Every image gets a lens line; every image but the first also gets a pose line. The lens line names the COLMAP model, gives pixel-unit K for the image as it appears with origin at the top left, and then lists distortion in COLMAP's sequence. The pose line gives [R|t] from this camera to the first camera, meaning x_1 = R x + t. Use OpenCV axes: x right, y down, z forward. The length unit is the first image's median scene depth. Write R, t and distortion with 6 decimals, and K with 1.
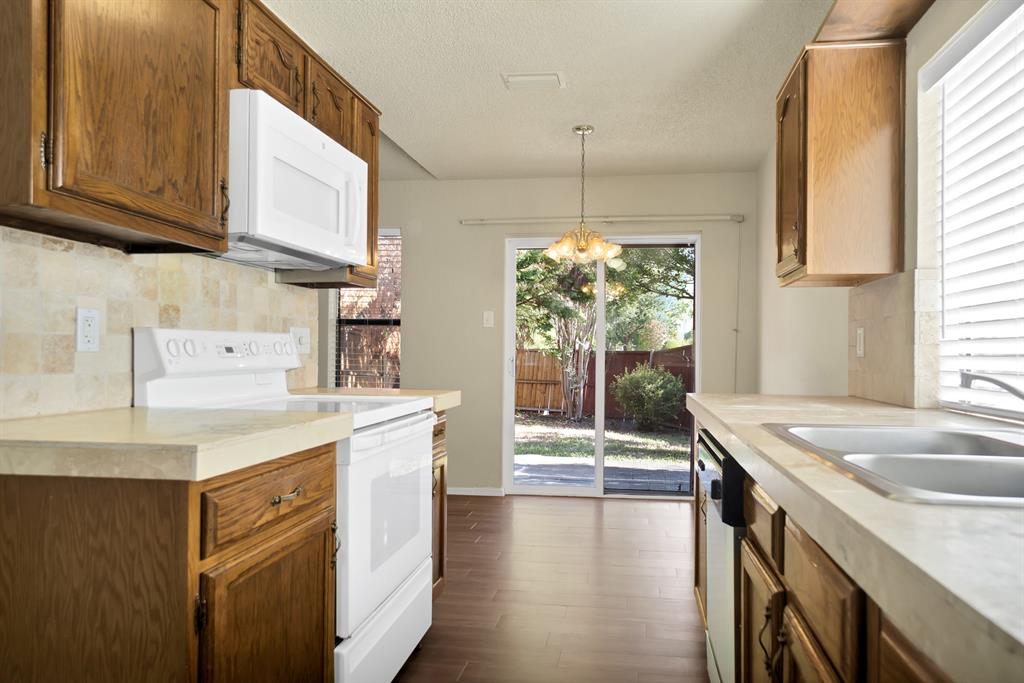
lens RADIAL K [[719.9, 0, 512.0], [0, 719.9, 341.5], [0, 0, 1]] dist [0.002583, 0.003234]
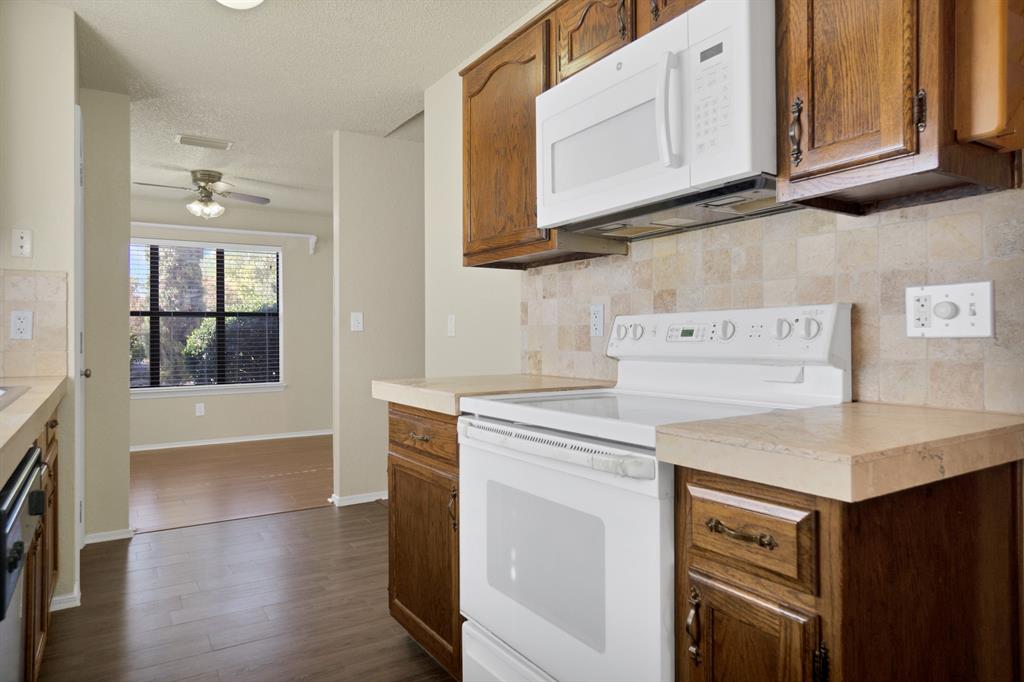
lens RADIAL K [[647.4, 0, 512.0], [0, 647.4, 341.0], [0, 0, 1]] dist [0.000080, 0.001139]
pose [[-0.742380, 0.002976, -0.669972, 0.365357], [0.011454, 0.999900, -0.008251, 0.032025], [0.669881, -0.013799, -0.742341, 1.835911]]
